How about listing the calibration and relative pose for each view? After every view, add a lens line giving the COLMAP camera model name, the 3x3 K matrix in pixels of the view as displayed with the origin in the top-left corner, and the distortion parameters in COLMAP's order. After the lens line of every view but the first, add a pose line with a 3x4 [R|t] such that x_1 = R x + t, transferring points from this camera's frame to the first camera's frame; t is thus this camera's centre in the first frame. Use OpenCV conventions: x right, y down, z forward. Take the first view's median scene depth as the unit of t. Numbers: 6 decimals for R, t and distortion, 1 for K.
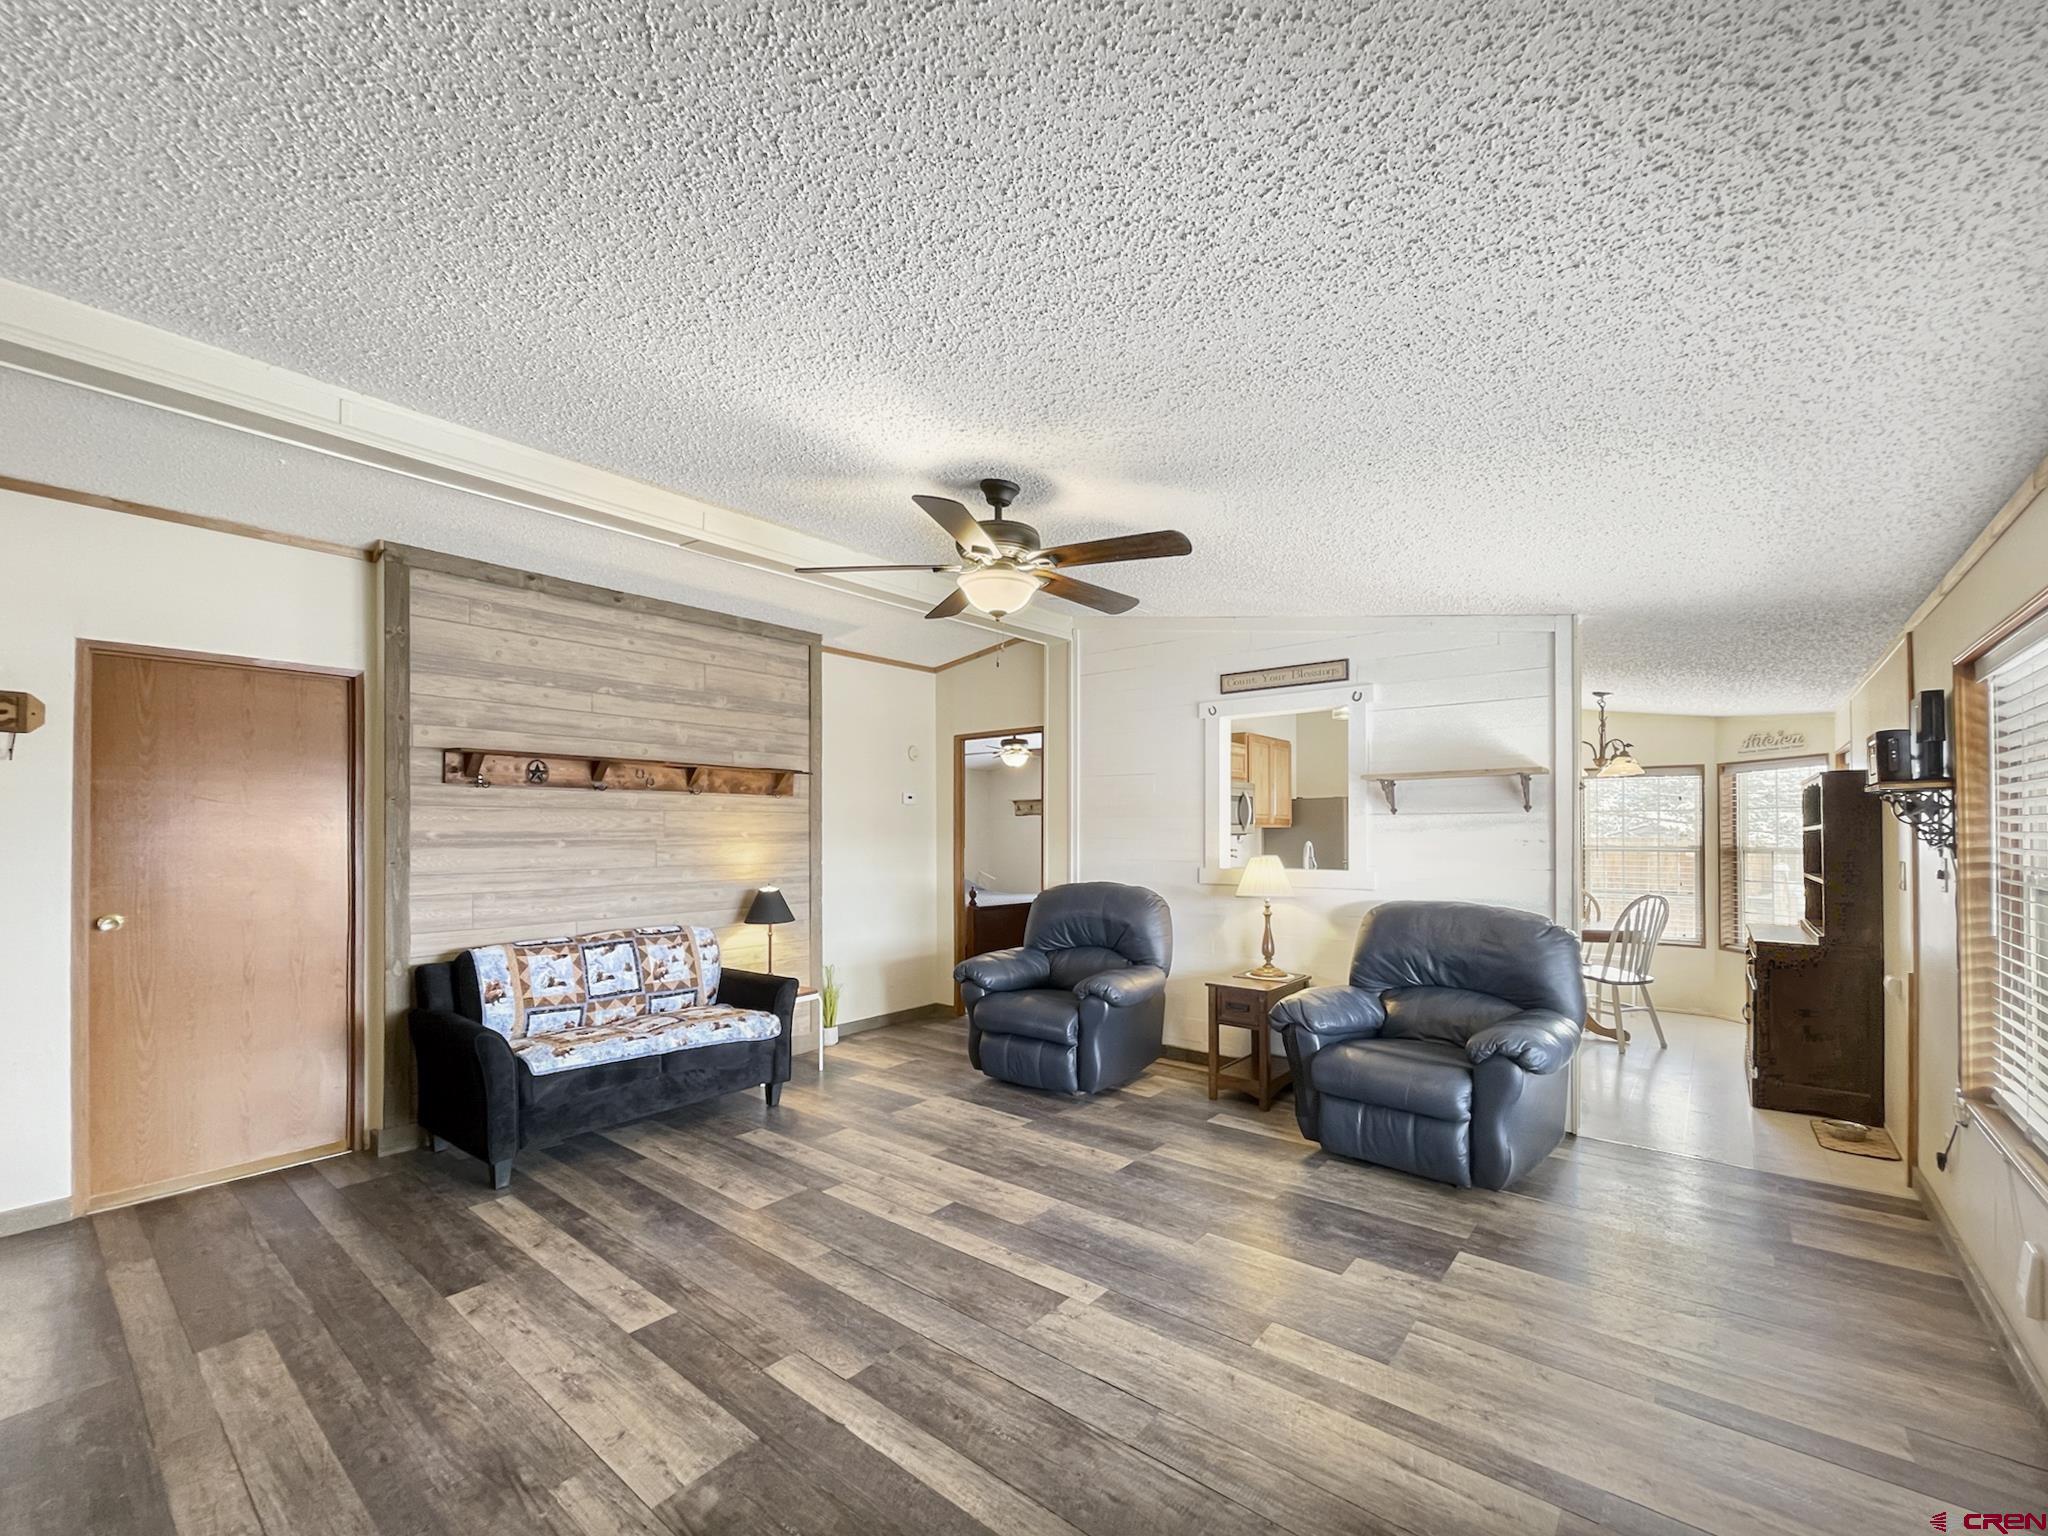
lens RADIAL K [[849.5, 0, 1022.8], [0, 849.5, 823.6], [0, 0, 1]] dist [0.000724, -0.002699]
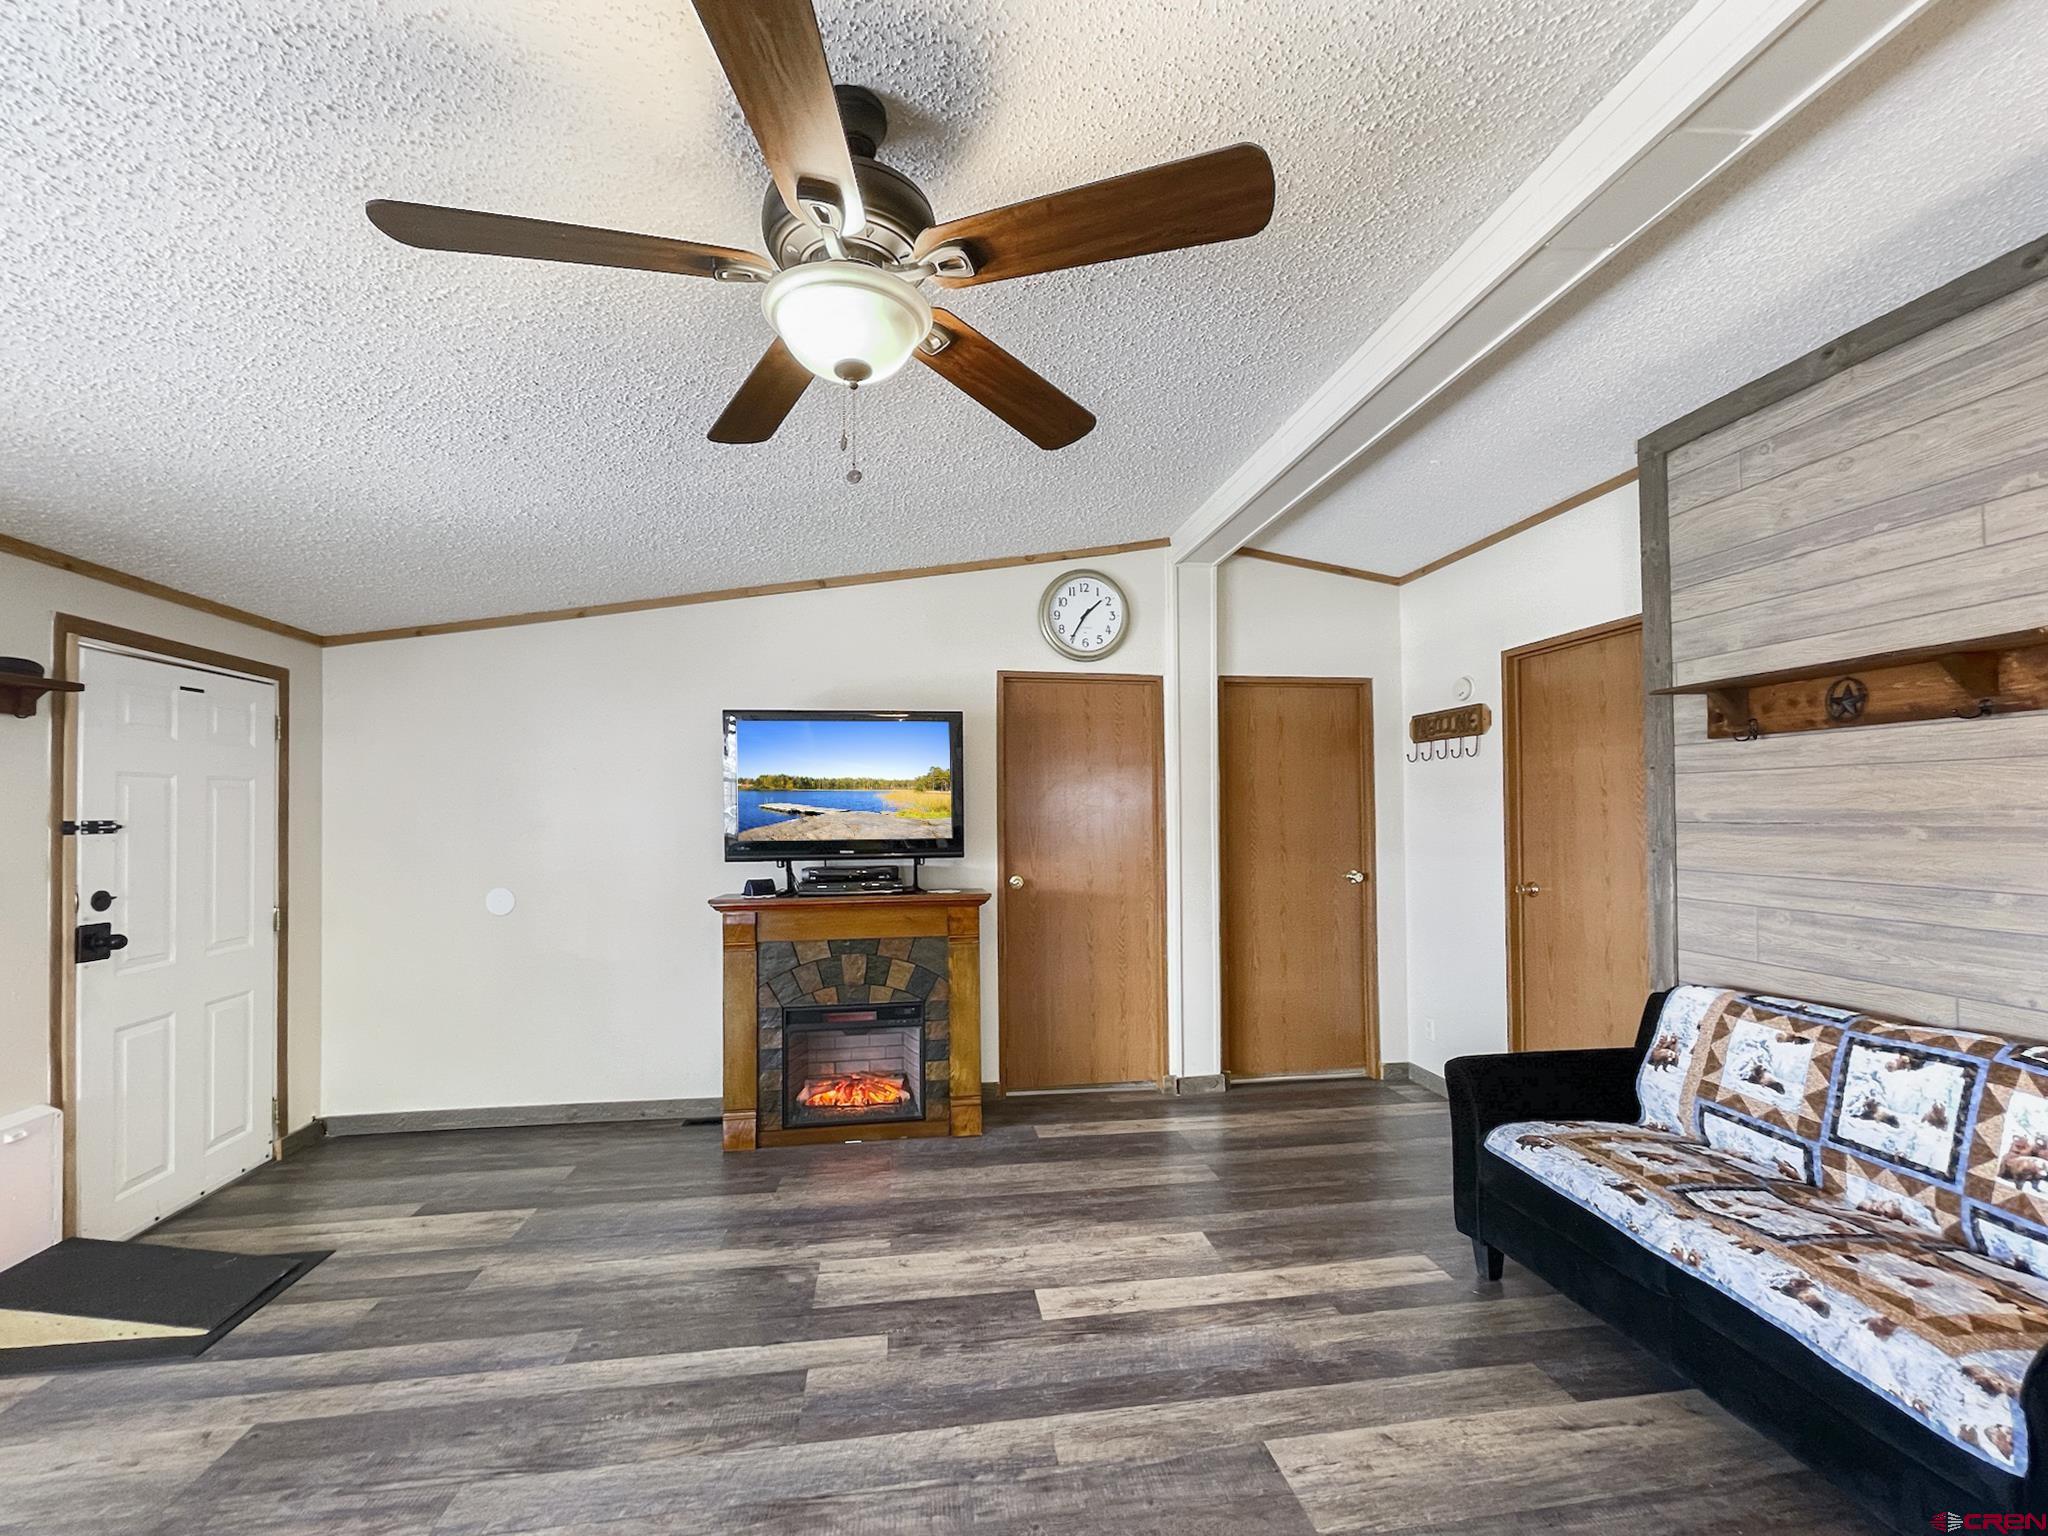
lens RADIAL K [[844.6, 0, 1018.7], [0, 844.6, 797.3], [0, 0, 1]] dist [0.005197, -0.003106]
pose [[-0.676069, -0.007060, -0.736805, 0.191167], [0.013652, 0.999662, -0.022105, 0.006593], [0.736712, -0.025004, -0.675744, 0.995321]]
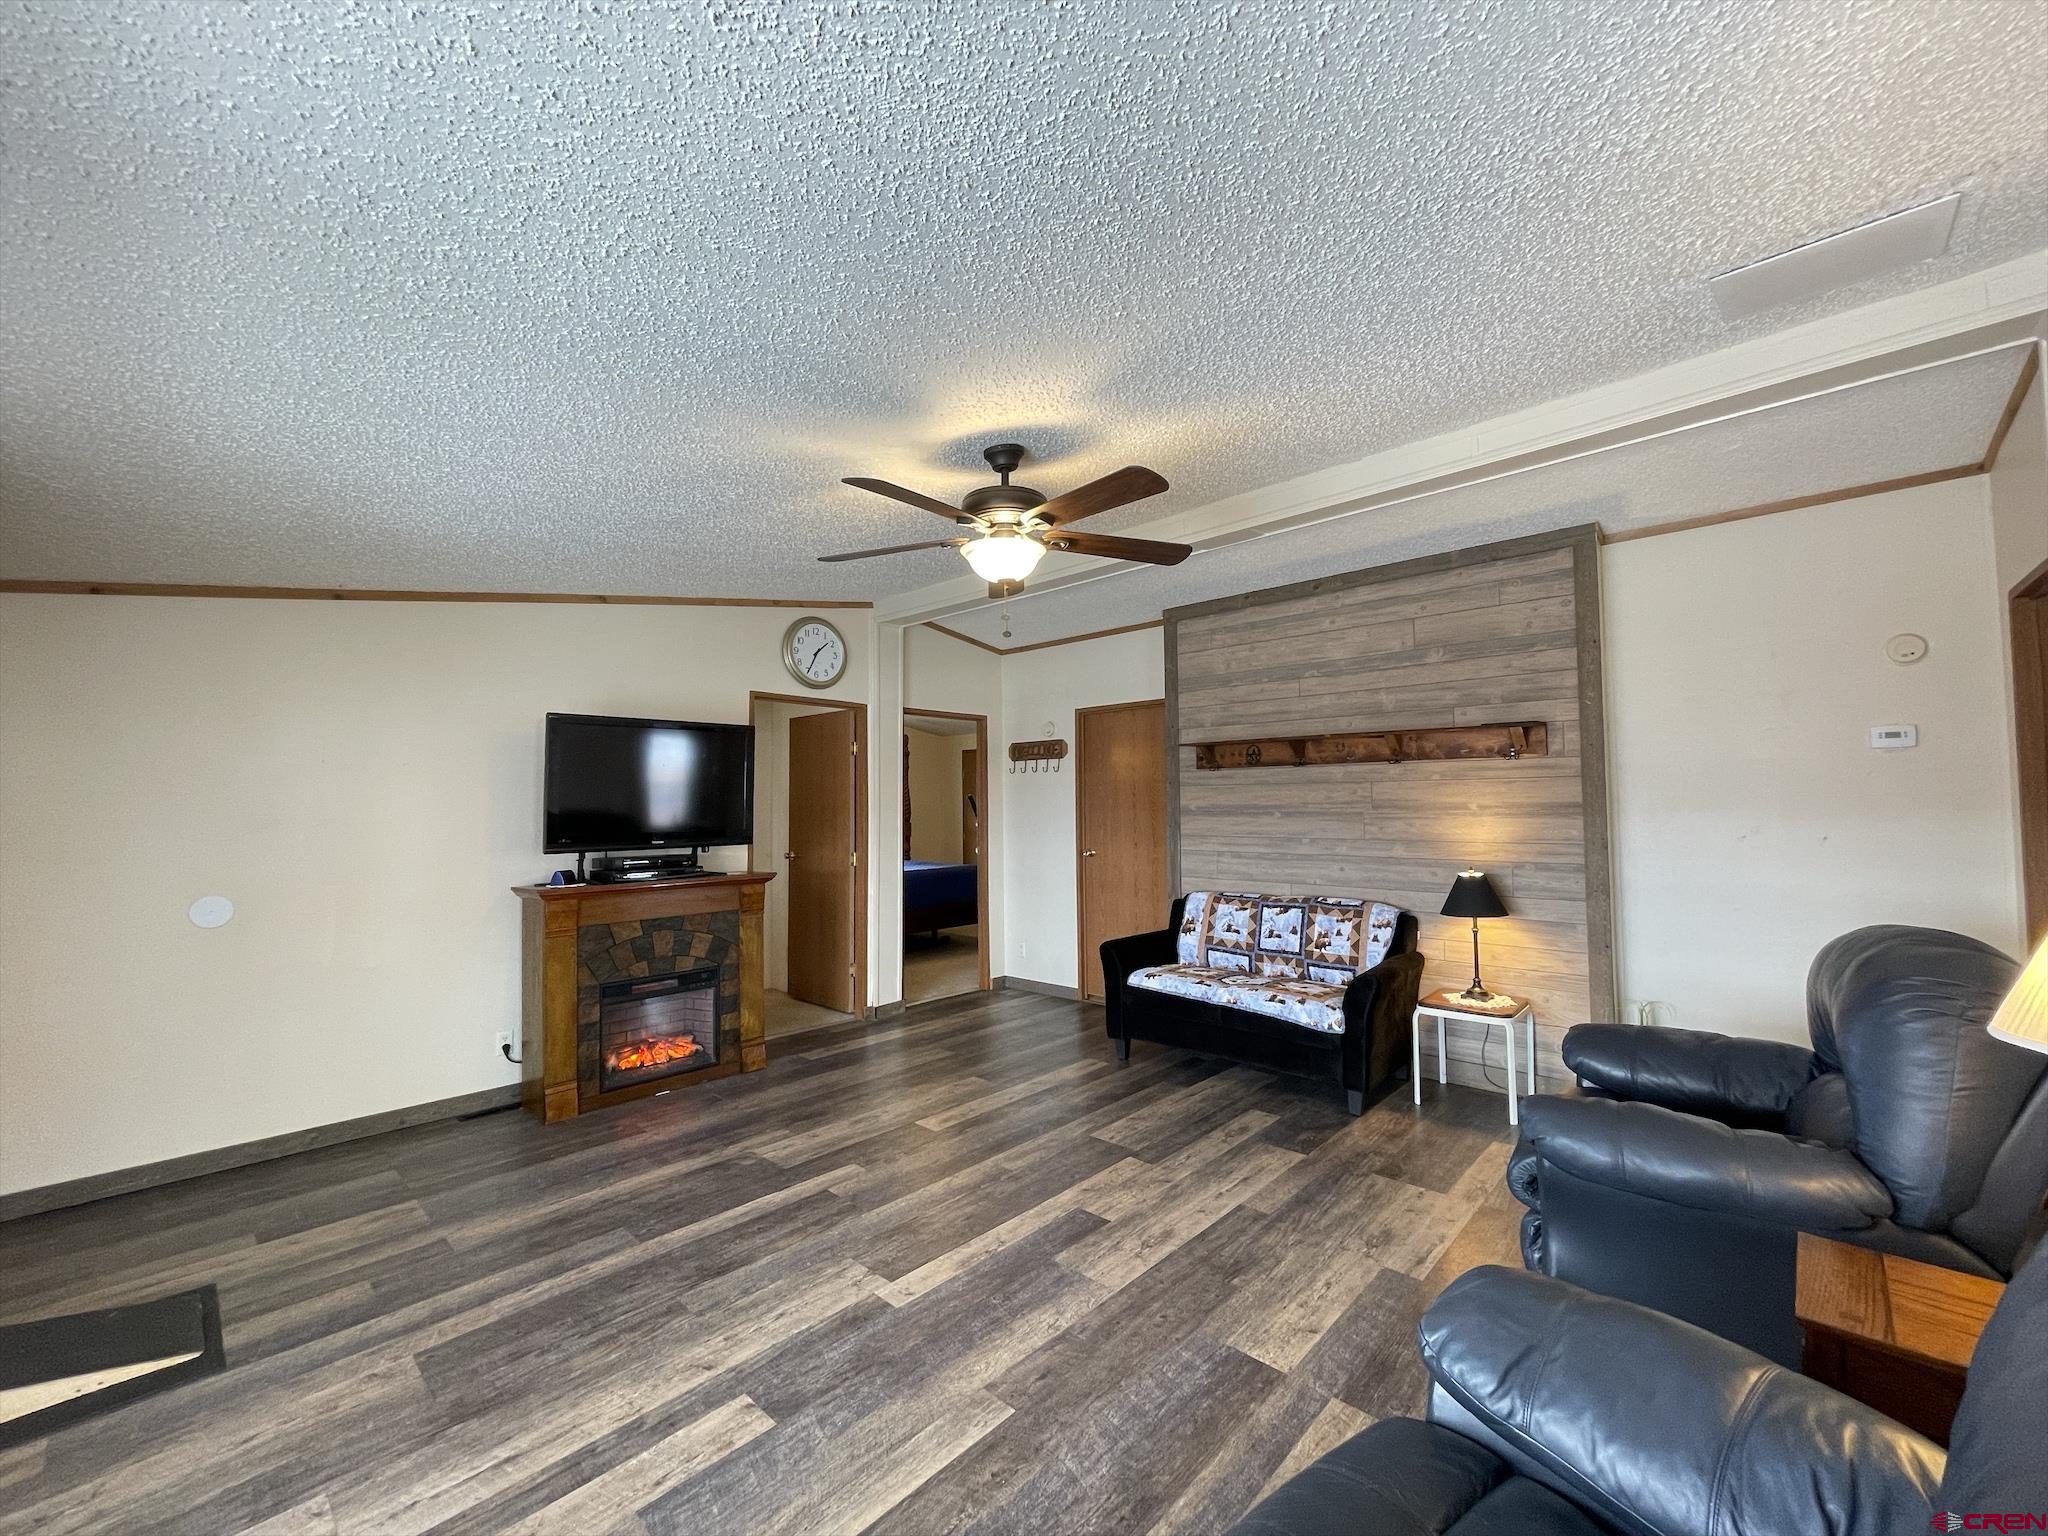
lens RADIAL K [[831.9, 0, 1024.0], [0, 831.9, 768.0], [0, 0, 1]] dist [0.002132, -0.000133]
pose [[-0.069485, -0.042810, -0.996664, 0.645666], [0.017400, 0.998875, -0.044118, 0.004553], [0.997431, -0.020408, -0.068662, 0.771578]]
